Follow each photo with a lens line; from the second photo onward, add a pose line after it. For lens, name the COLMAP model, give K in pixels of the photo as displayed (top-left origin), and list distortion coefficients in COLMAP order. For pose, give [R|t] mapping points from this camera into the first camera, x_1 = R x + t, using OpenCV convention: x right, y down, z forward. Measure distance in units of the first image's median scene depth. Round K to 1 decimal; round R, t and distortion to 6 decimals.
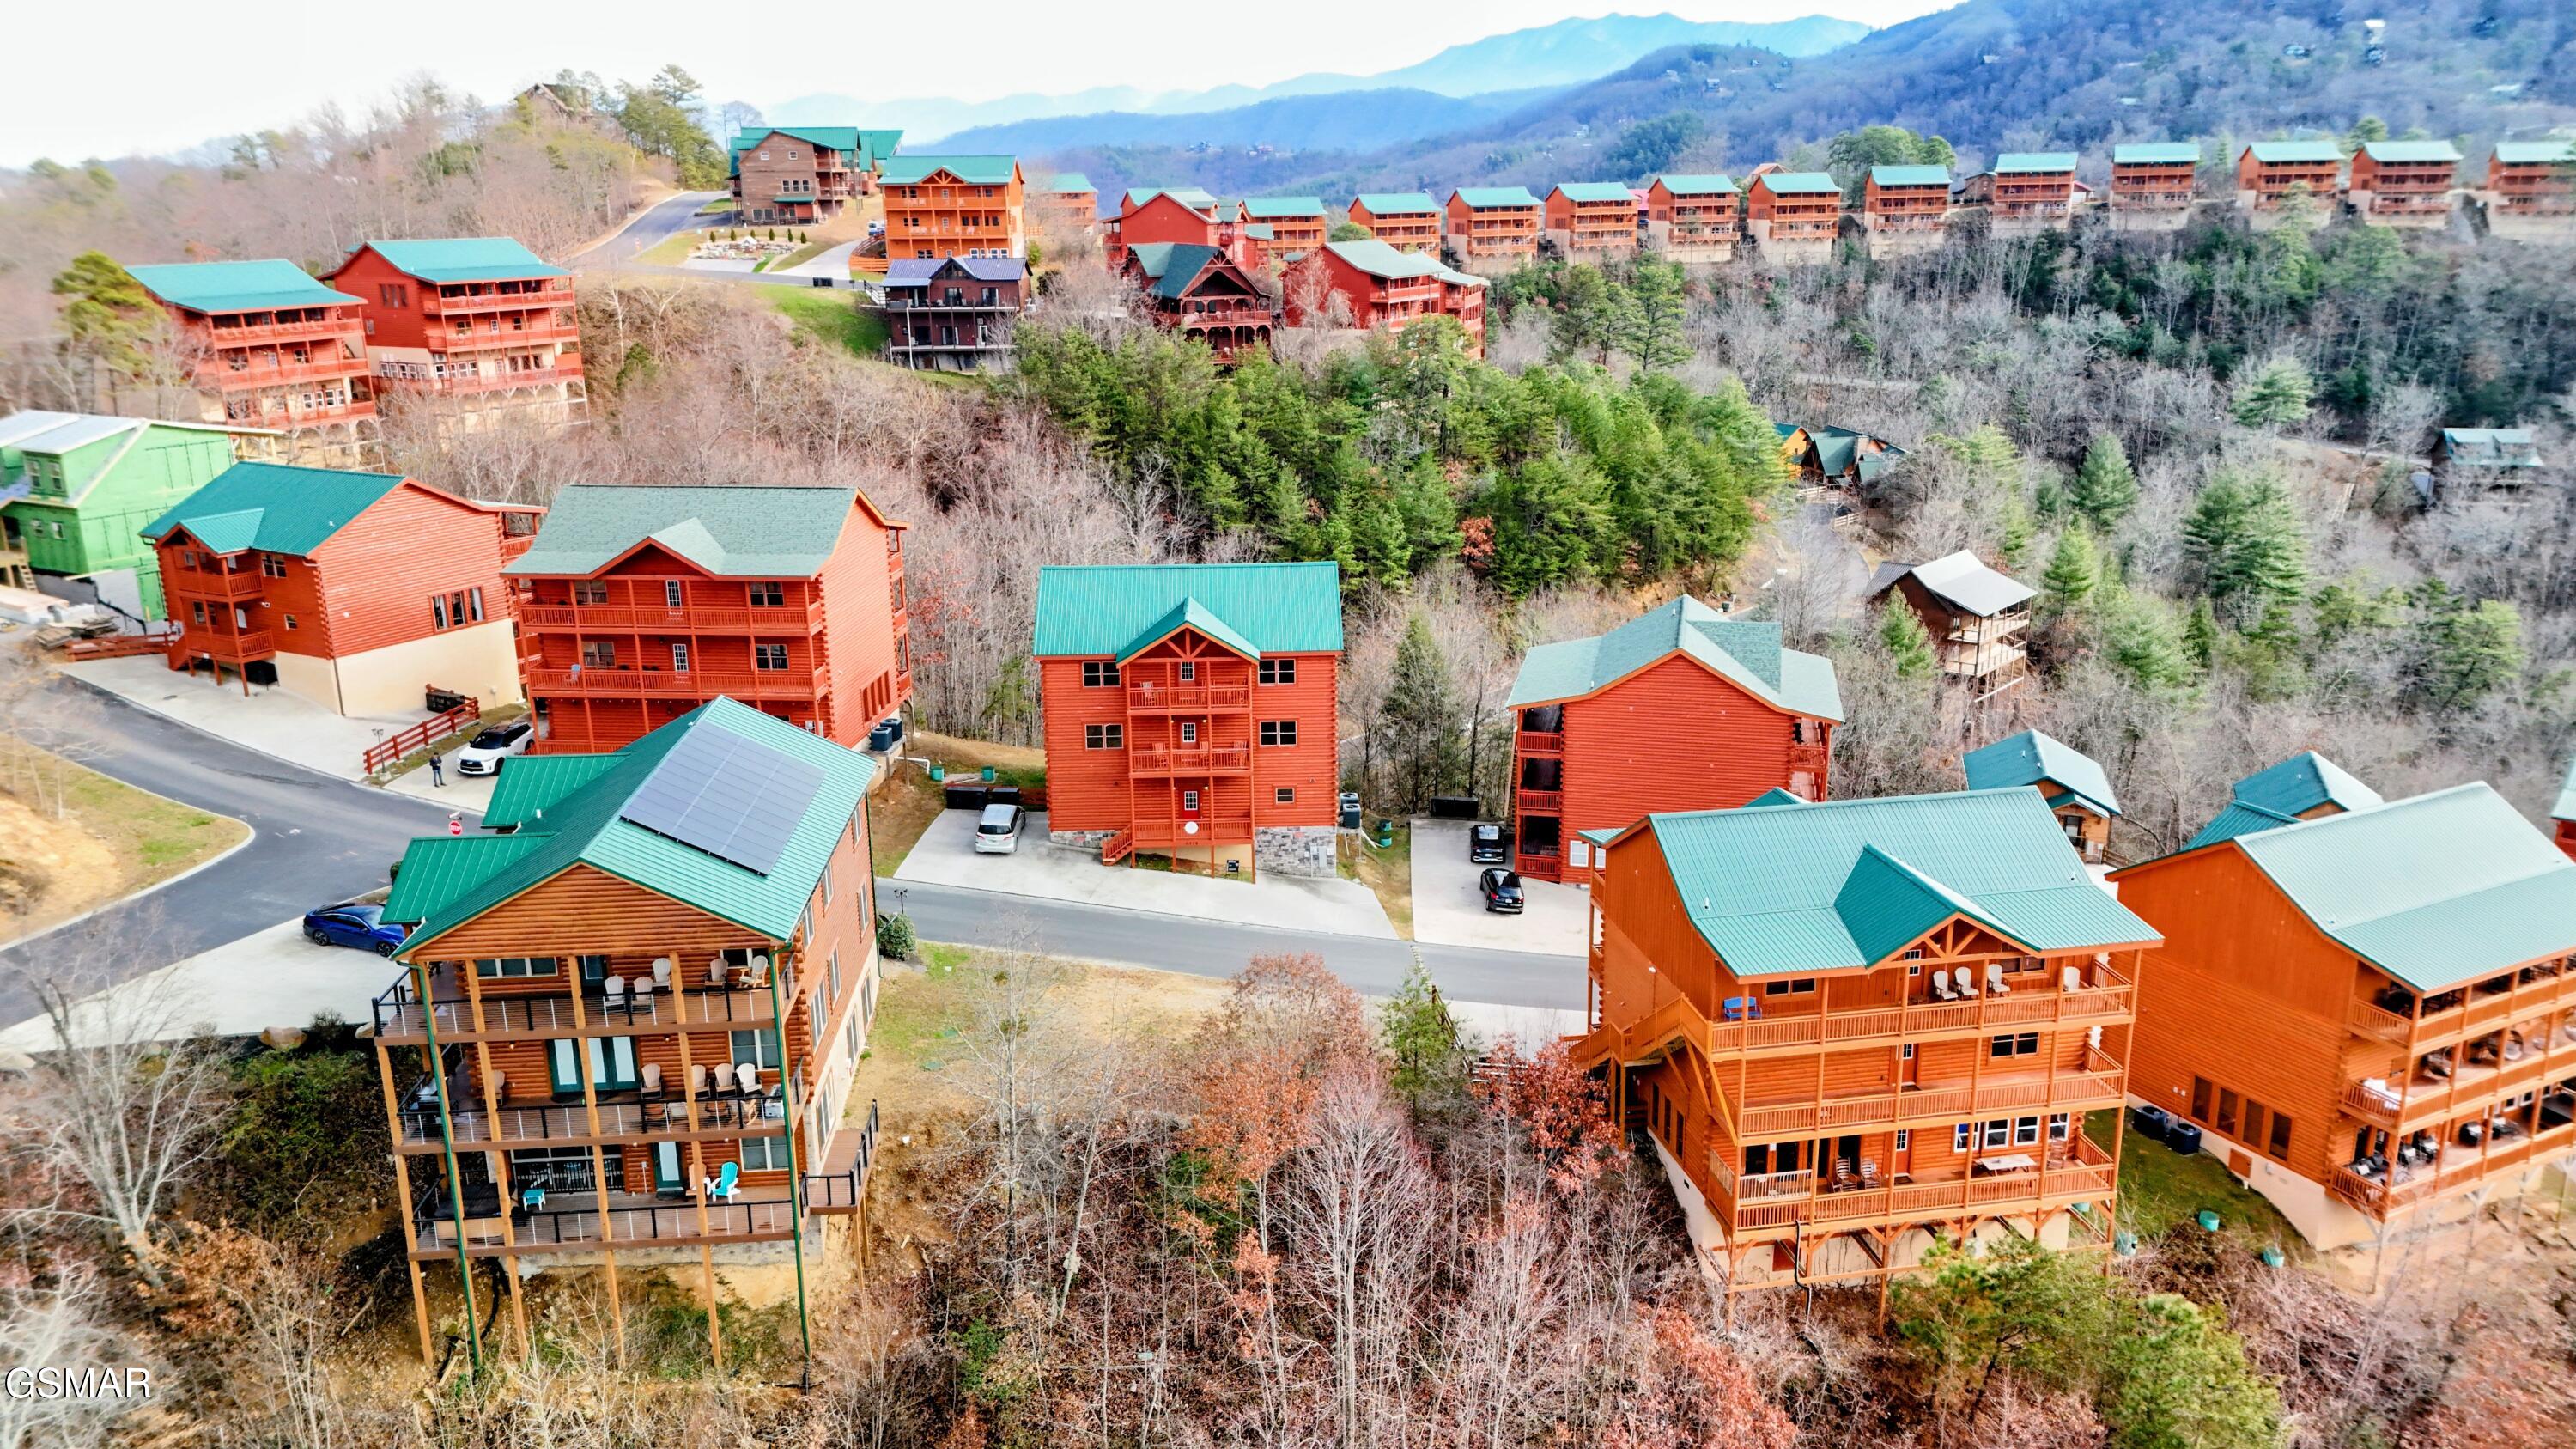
lens RADIAL K [[1943.9, 0, 1297.5], [0, 1943.9, 727.8], [0, 0, 1]] dist [0.150492, -0.217800]
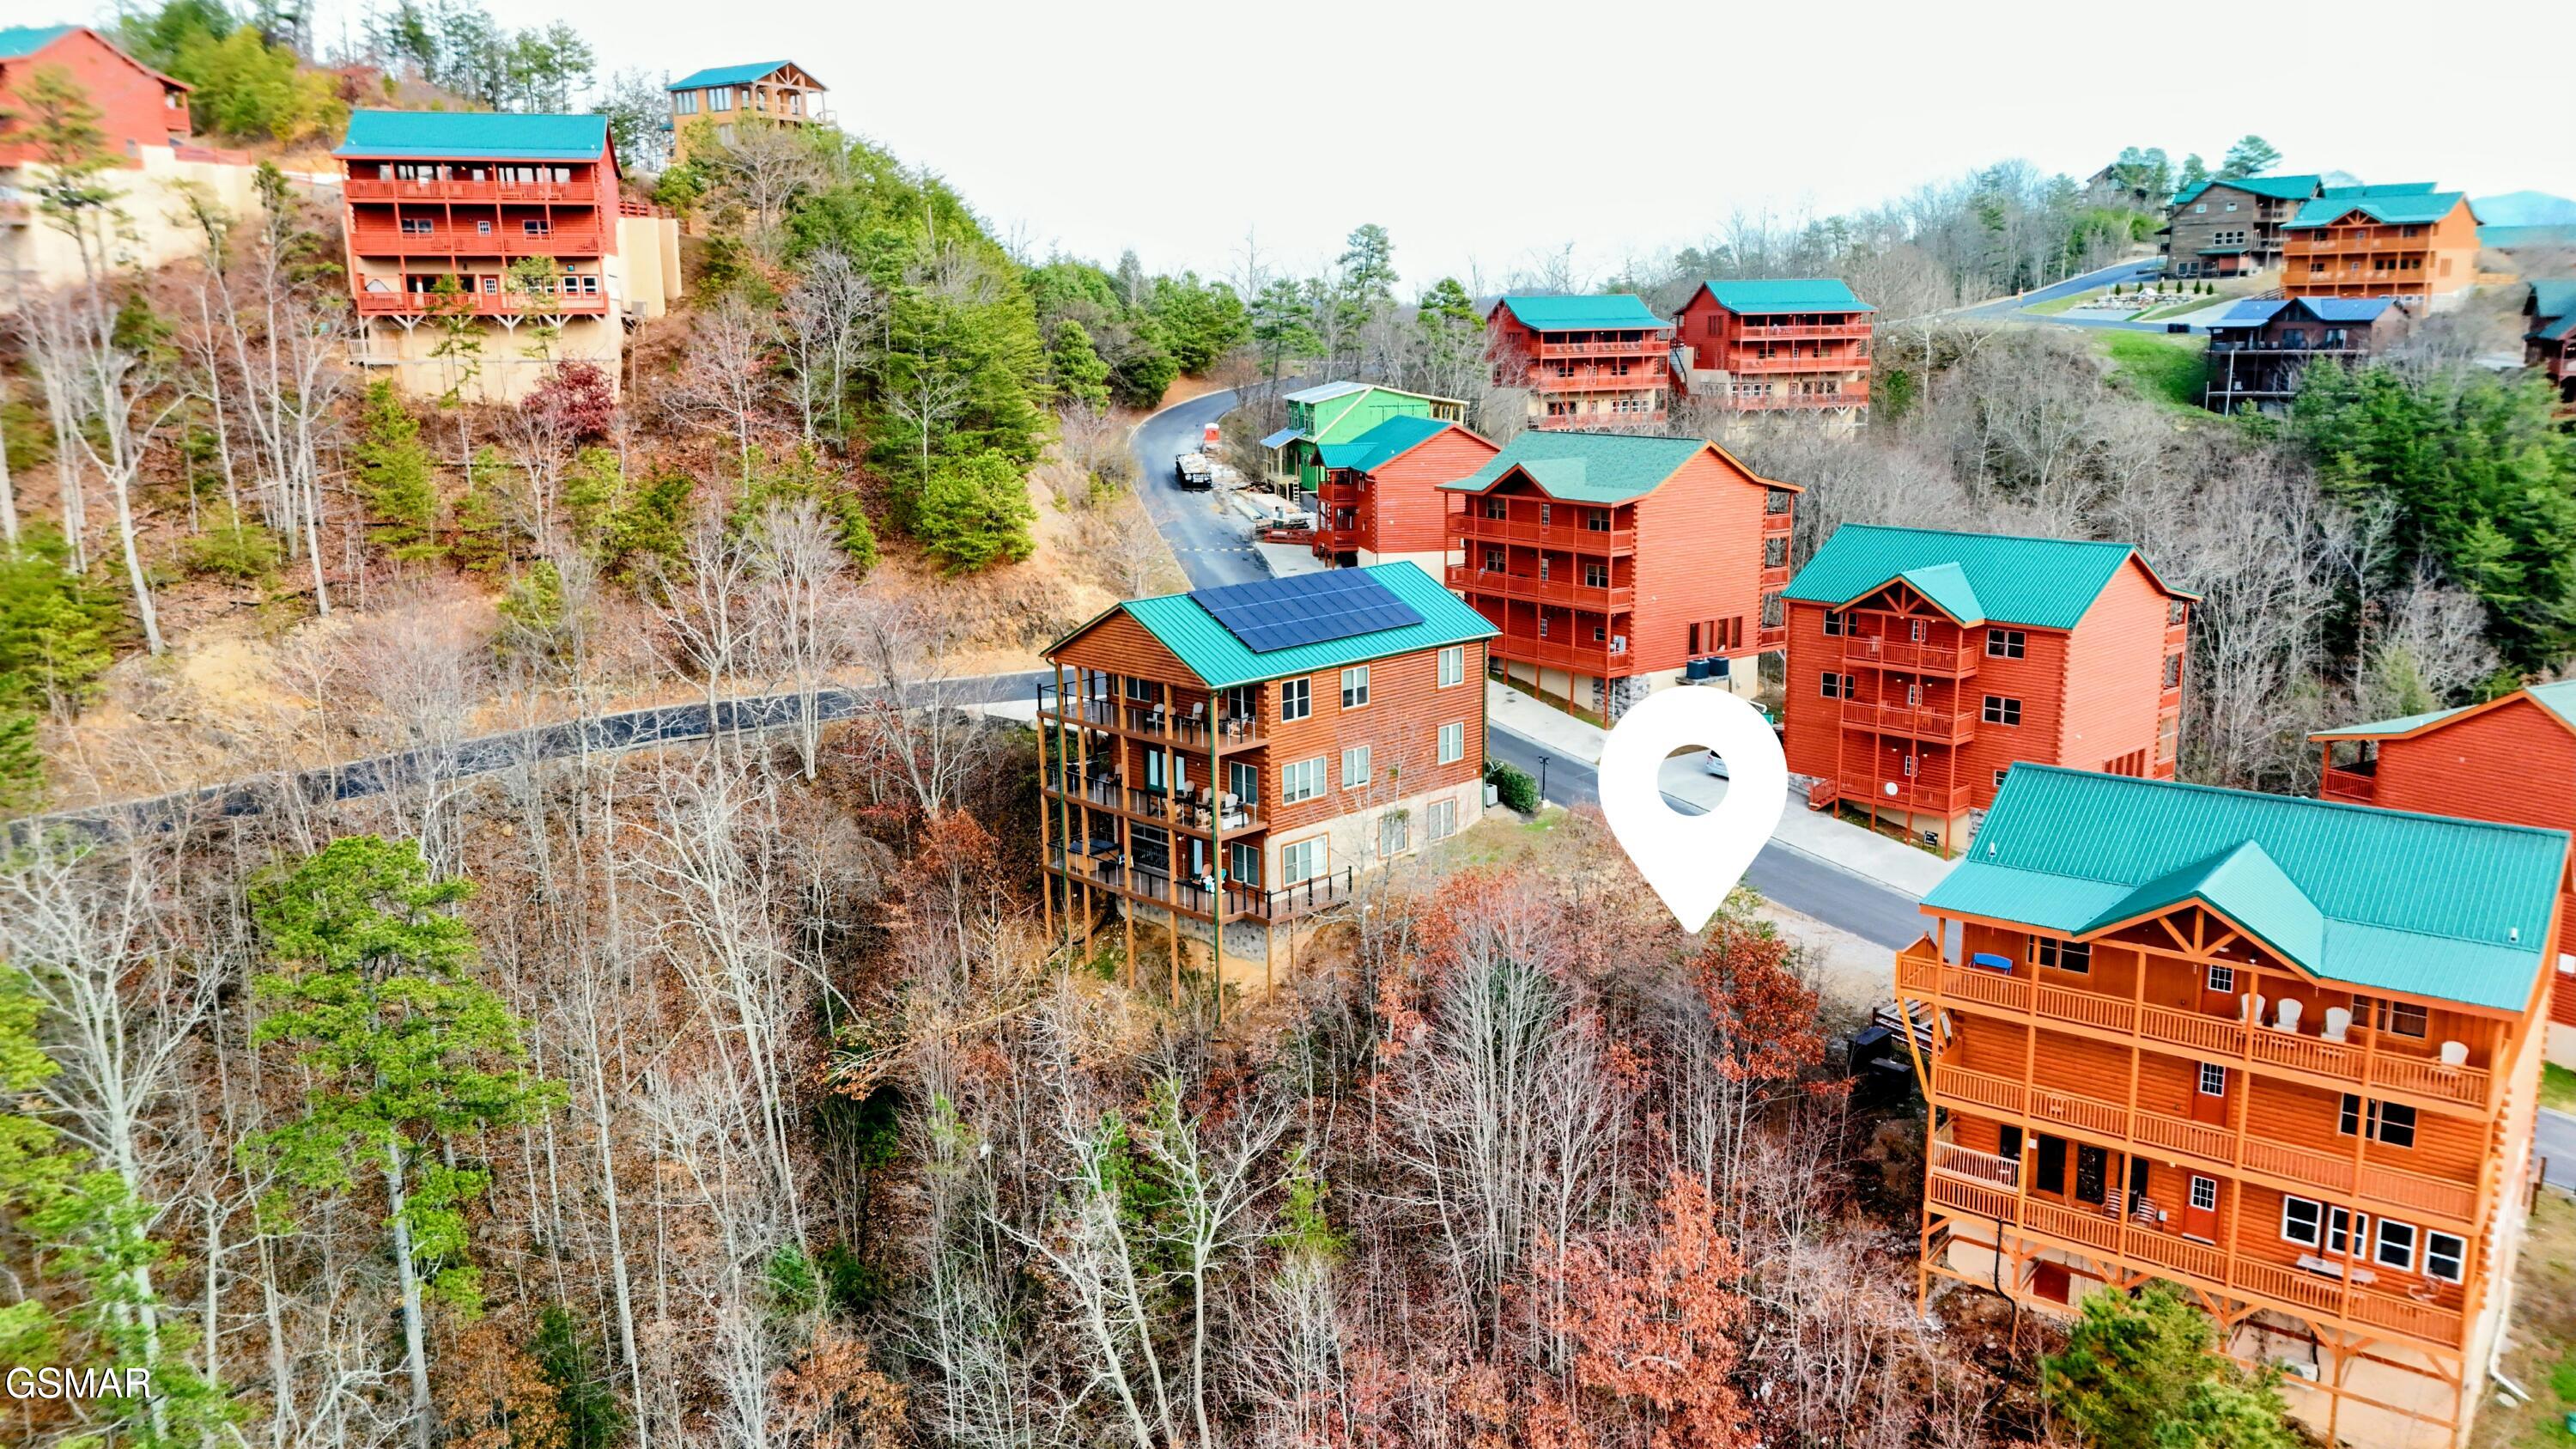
lens RADIAL K [[1915.1, 0, 1143.1], [0, 1915.1, 723.1], [0, 0, 1]] dist [0.002467, 0.001807]
pose [[0.616013, 0.168342, -0.769538, 0.401113], [-0.205858, 0.977354, 0.049015, 0.043755], [0.760362, 0.128222, 0.636717, 0.078443]]
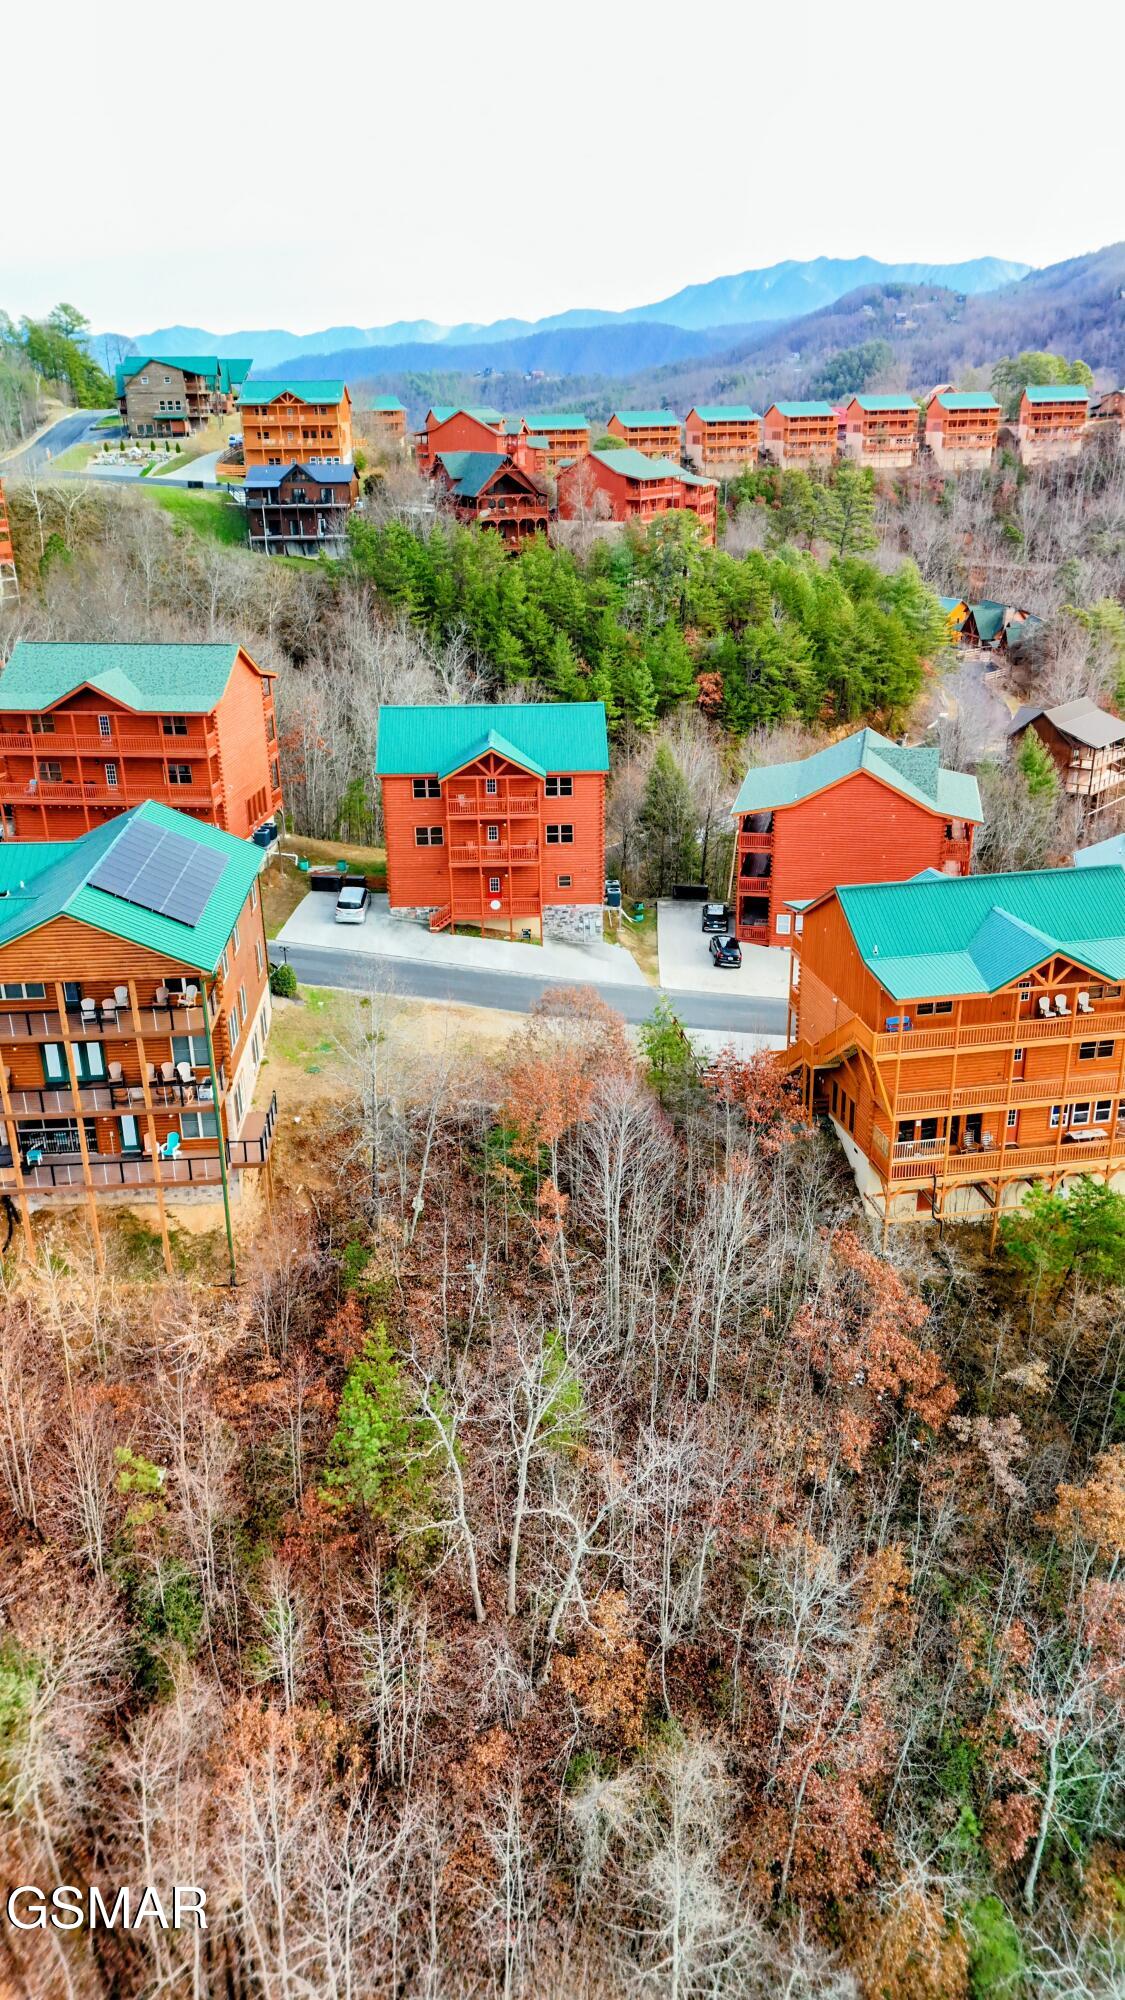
lens RADIAL K [[1509.0, 0, 562.5], [0, 1509.0, 1000.0], [0, 0, 1]] dist [0.150492, -0.217800]
pose [[0.999998, -0.001219, -0.001441, -0.005831], [0.001358, 0.994935, 0.100508, 0.011120], [0.001311, -0.100509, 0.994935, -0.039968]]
